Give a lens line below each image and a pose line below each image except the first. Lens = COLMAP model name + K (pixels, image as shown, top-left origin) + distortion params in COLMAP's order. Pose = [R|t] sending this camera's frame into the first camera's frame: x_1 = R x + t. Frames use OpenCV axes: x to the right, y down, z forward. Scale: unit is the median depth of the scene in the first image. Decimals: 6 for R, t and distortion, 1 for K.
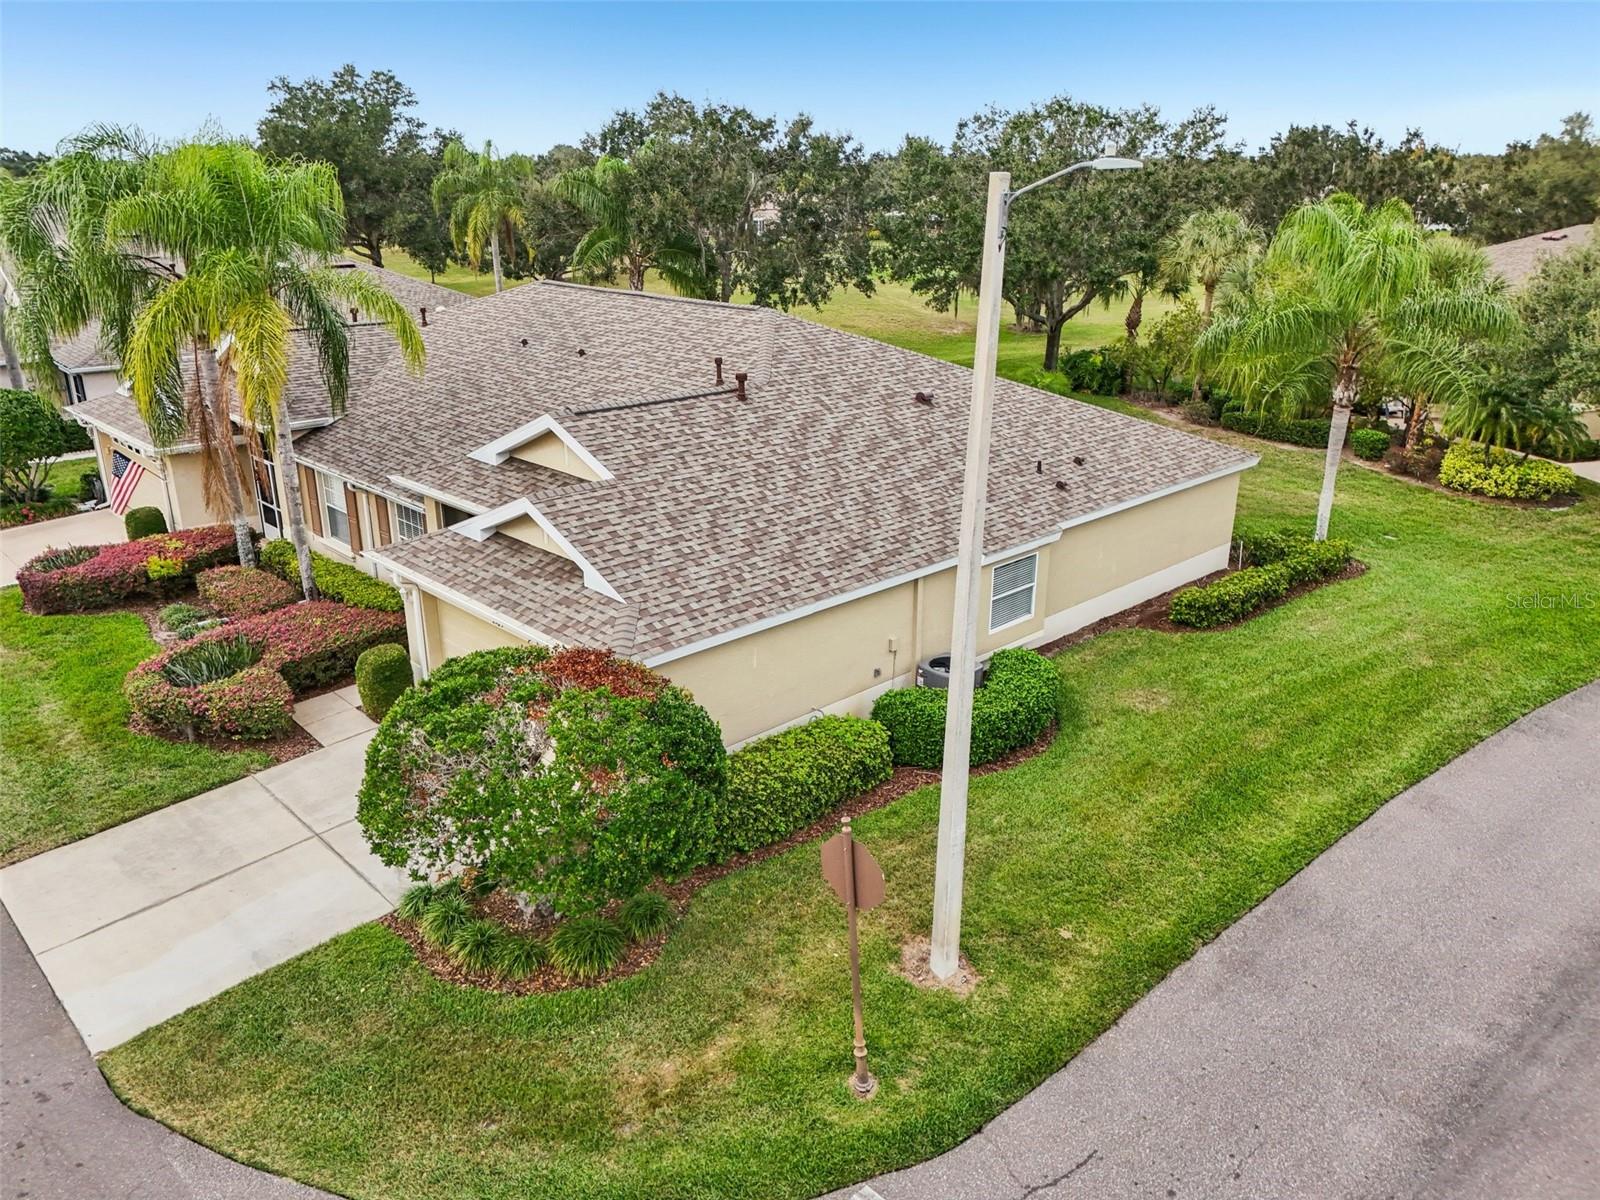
lens RADIAL K [[1196.7, 0, 784.6], [0, 1196.7, 597.2], [0, 0, 1]] dist [0.072094, -0.069947]
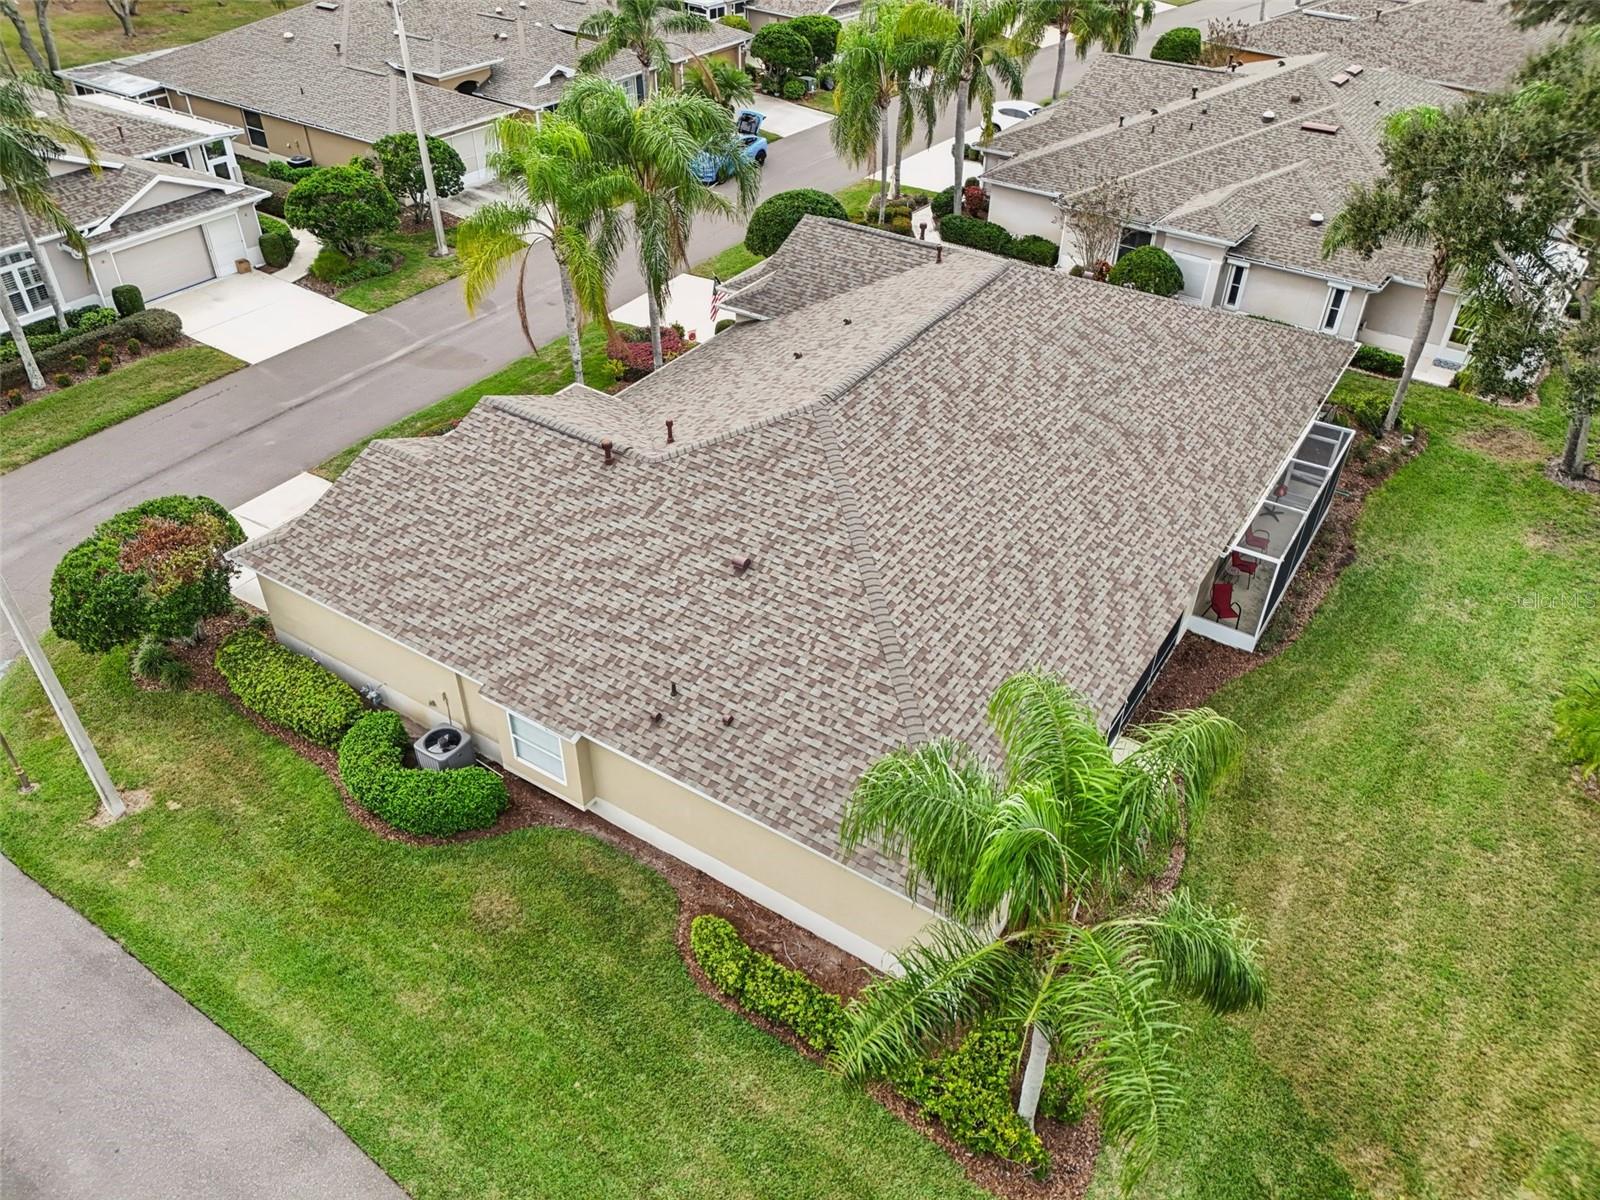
lens RADIAL K [[1196.7, 0, 814.2], [0, 1196.7, 577.2], [0, 0, 1]] dist [0.072094, -0.069947]
pose [[0.241126, 0.578597, -0.779156, 1.006514], [-0.338362, 0.802589, 0.491286, -0.740824], [0.909599, 0.145174, 0.389300, 0.804045]]
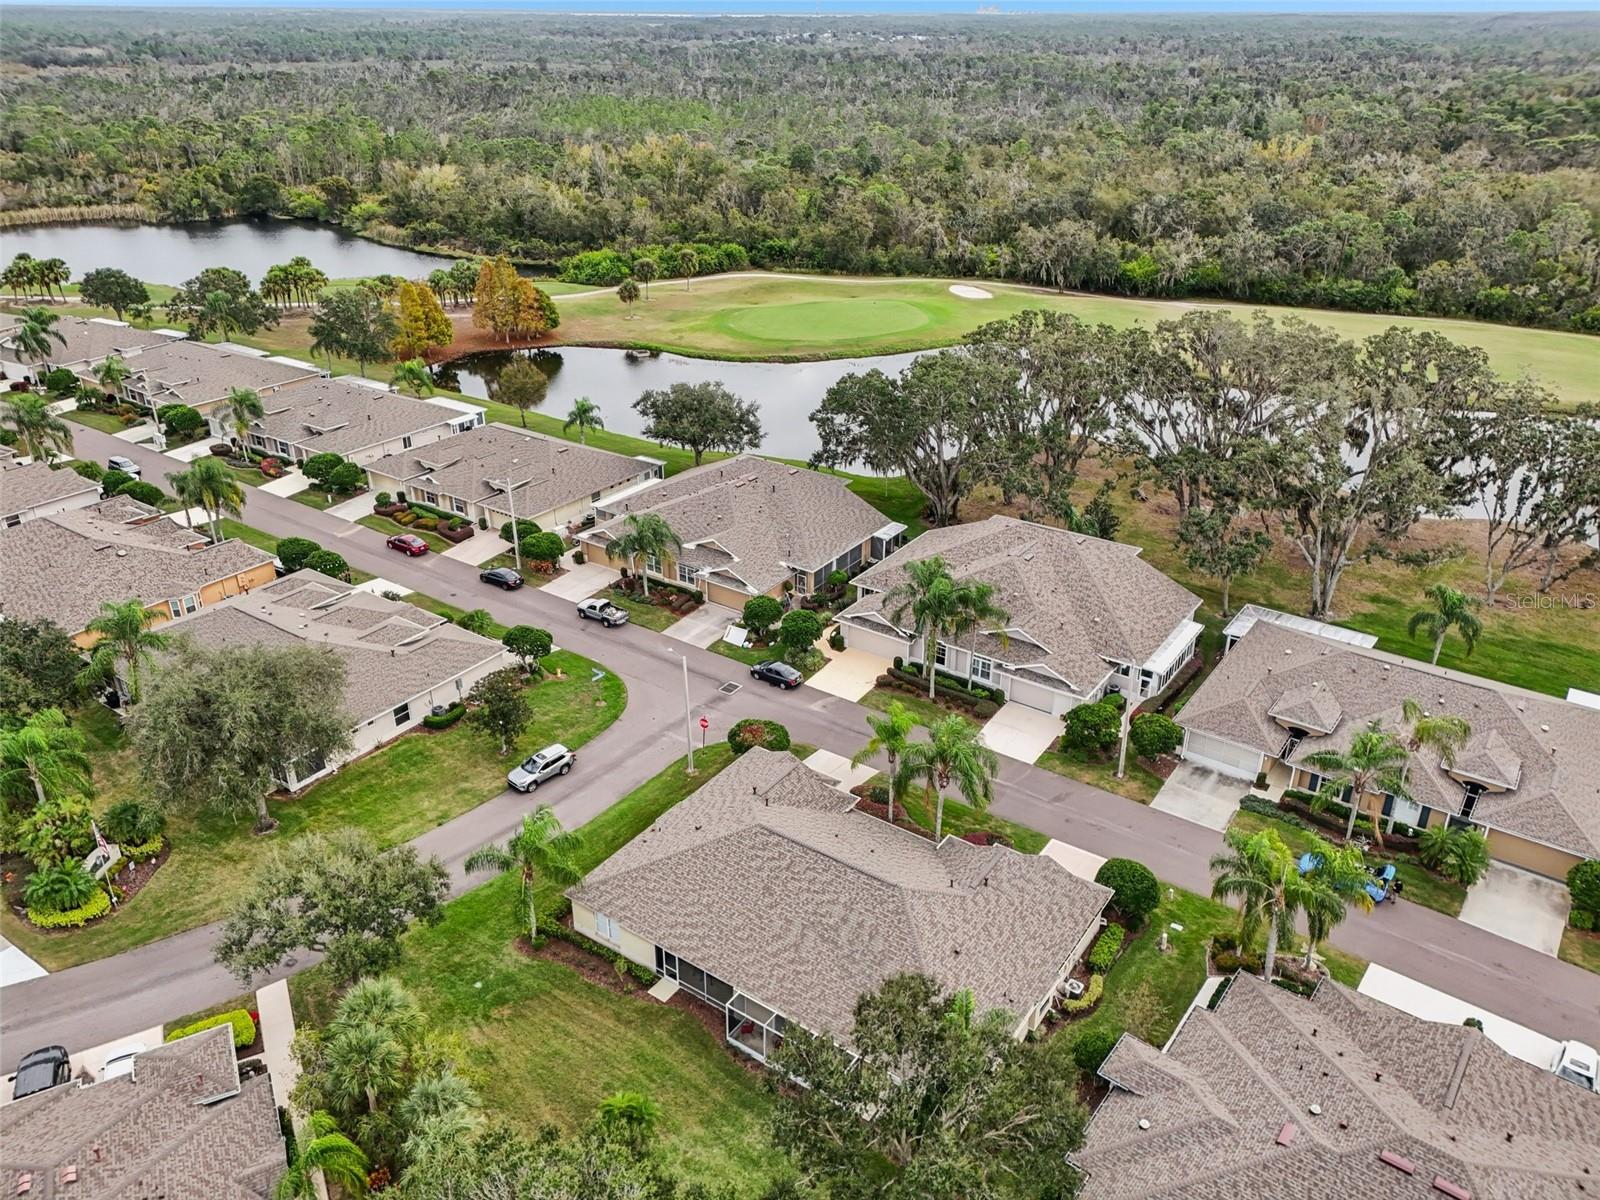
lens RADIAL K [[1196.7, 0, 784.8], [0, 1196.7, 571.9], [0, 0, 1]] dist [0.072094, -0.069947]
pose [[-0.981227, 0.085980, -0.172628, 0.411121], [-0.060295, 0.713478, 0.698078, -2.986216], [0.183187, 0.695382, -0.694900, 2.992815]]
